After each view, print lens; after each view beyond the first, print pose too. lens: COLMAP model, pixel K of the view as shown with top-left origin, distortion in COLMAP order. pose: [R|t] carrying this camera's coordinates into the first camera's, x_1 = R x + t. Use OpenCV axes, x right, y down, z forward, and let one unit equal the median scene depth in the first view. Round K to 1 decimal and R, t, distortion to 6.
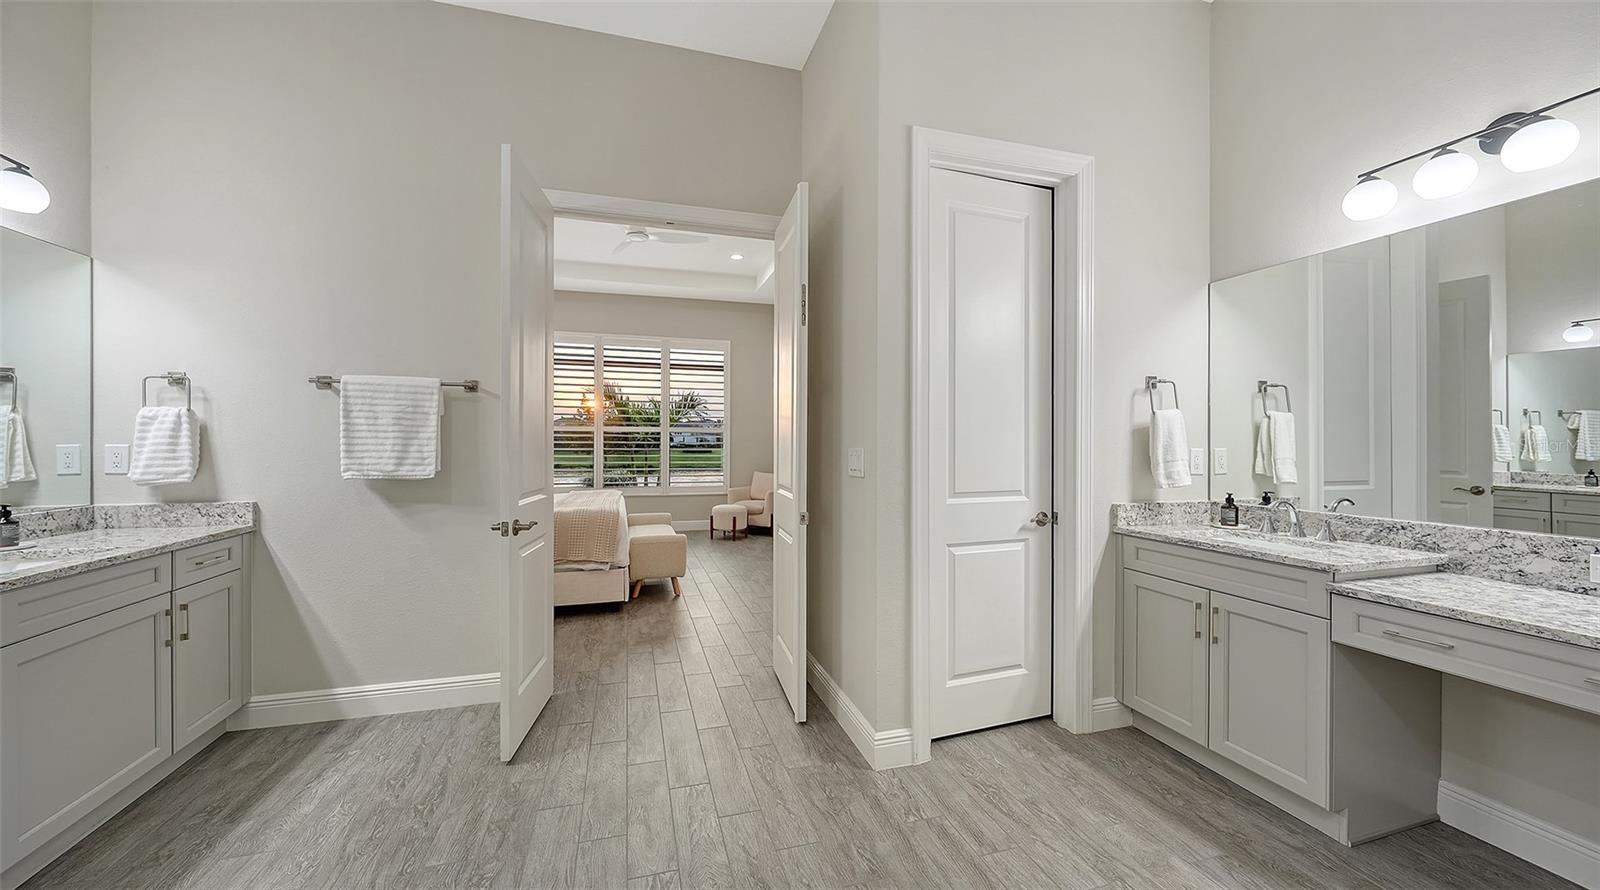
lens RADIAL K [[560.4, 0, 790.1], [0, 560.4, 446.0], [0, 0, 1]] dist [-0.011185, 0.000350]
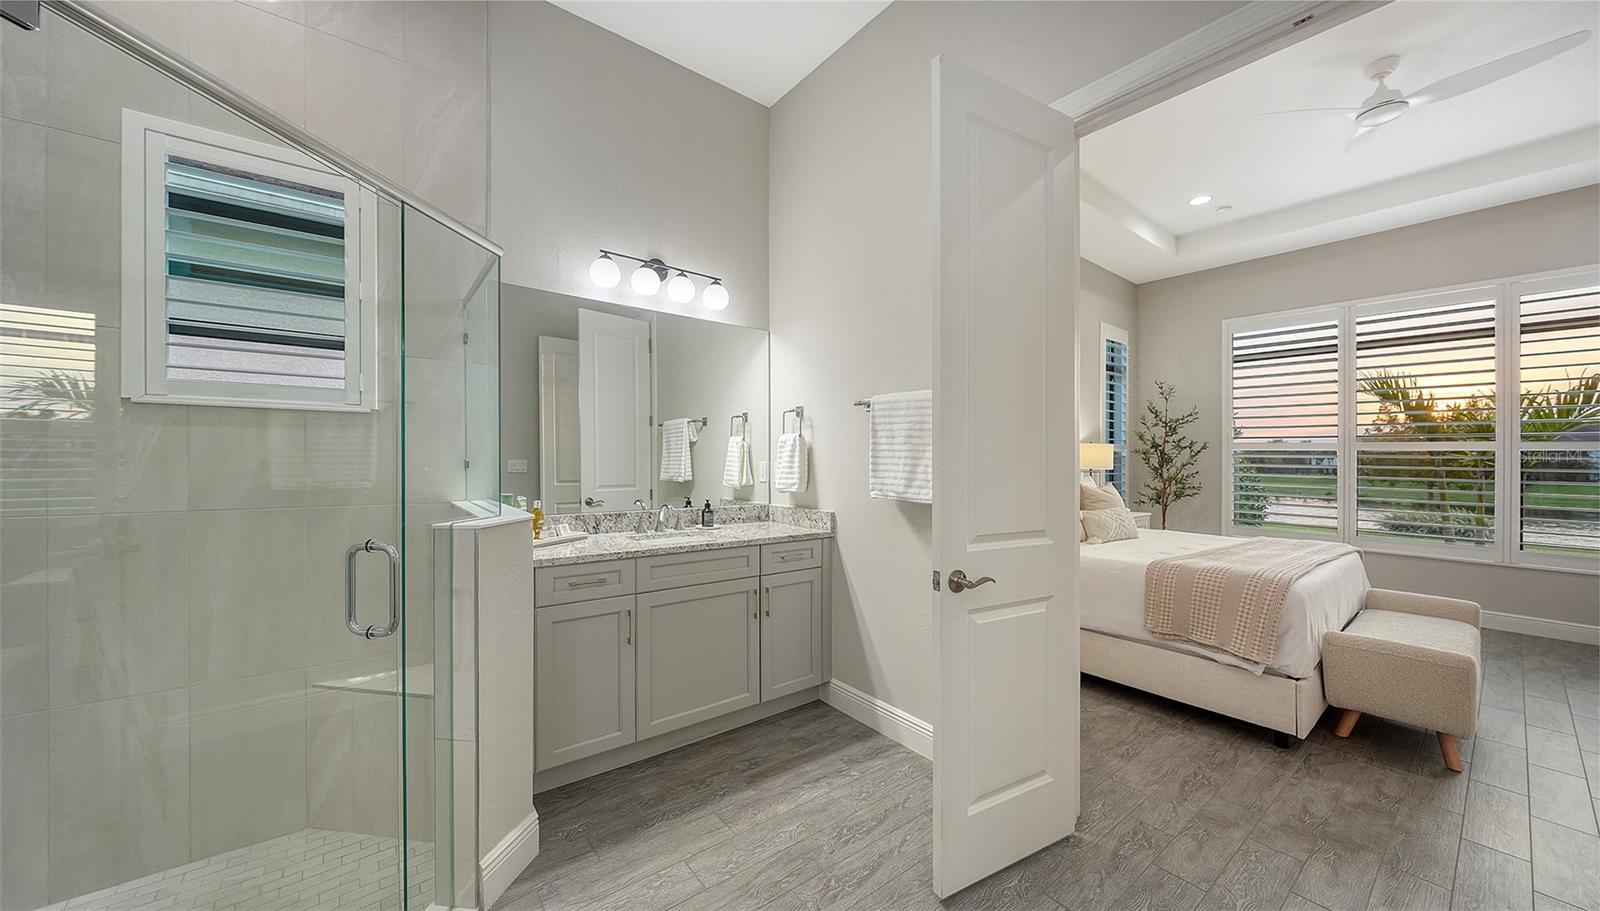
lens RADIAL K [[552.3, 0, 796.5], [0, 552.3, 458.3], [0, 0, 1]] dist [-0.003063, -0.000213]
pose [[0.360065, 0.001594, -0.932926, 0.092805], [-0.017705, 0.999830, -0.005125, -0.005318], [0.932759, 0.018363, 0.360032, 0.507015]]
